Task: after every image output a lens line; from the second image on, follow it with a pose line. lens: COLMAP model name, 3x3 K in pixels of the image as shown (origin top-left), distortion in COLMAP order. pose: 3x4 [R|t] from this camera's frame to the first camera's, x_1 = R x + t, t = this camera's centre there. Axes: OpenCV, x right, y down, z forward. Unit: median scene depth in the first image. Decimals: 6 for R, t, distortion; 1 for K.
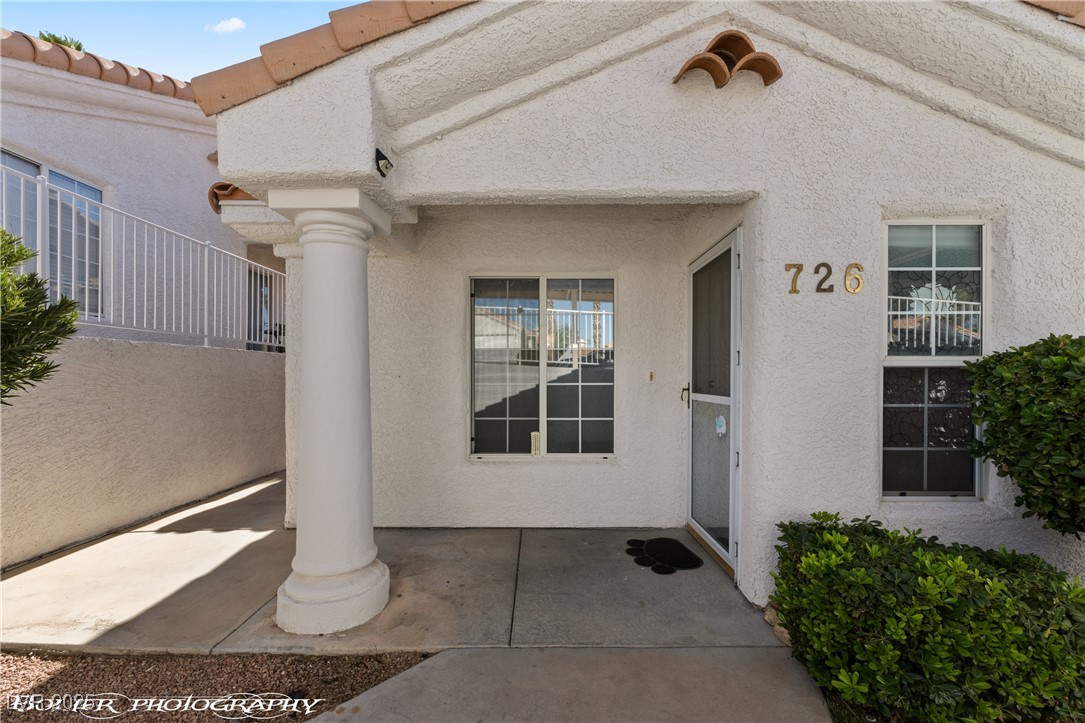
lens RADIAL K [[437.9, 0, 543.8], [0, 437.9, 367.6], [0, 0, 1]] dist [-0.000806, -0.000170]
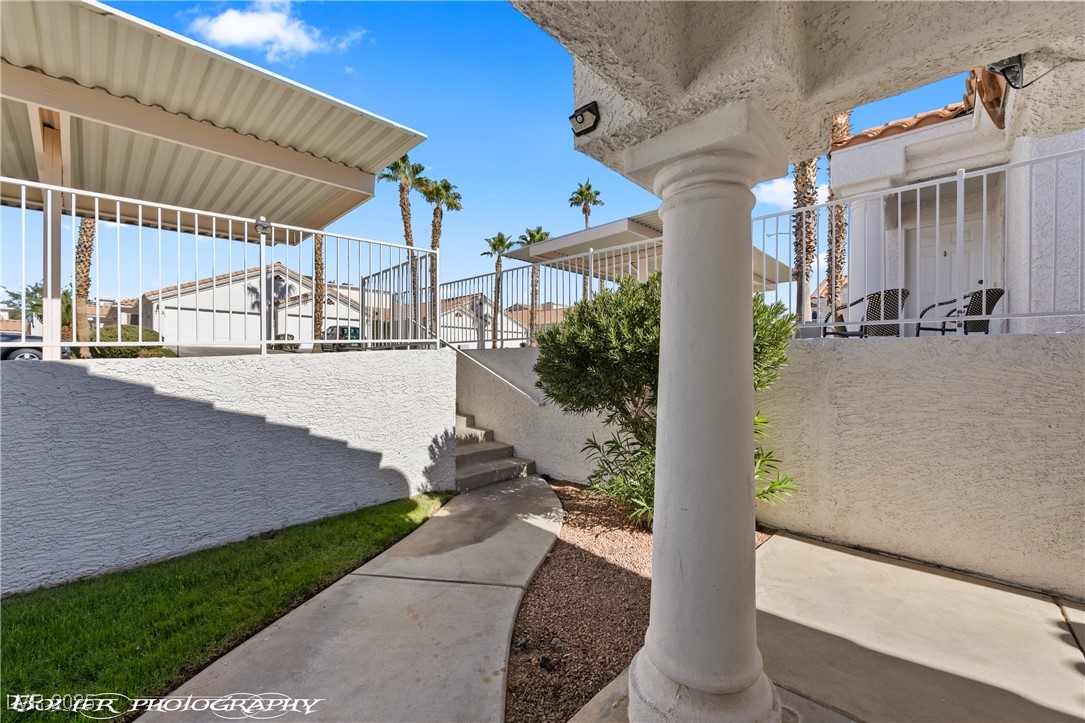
lens RADIAL K [[437.9, 0, 543.8], [0, 437.9, 367.6], [0, 0, 1]] dist [-0.000806, -0.000170]
pose [[-0.692838, 0.005404, -0.721073, 0.149930], [0.010189, 0.999945, -0.002297, -0.015691], [0.721022, -0.008938, -0.692855, 0.976667]]
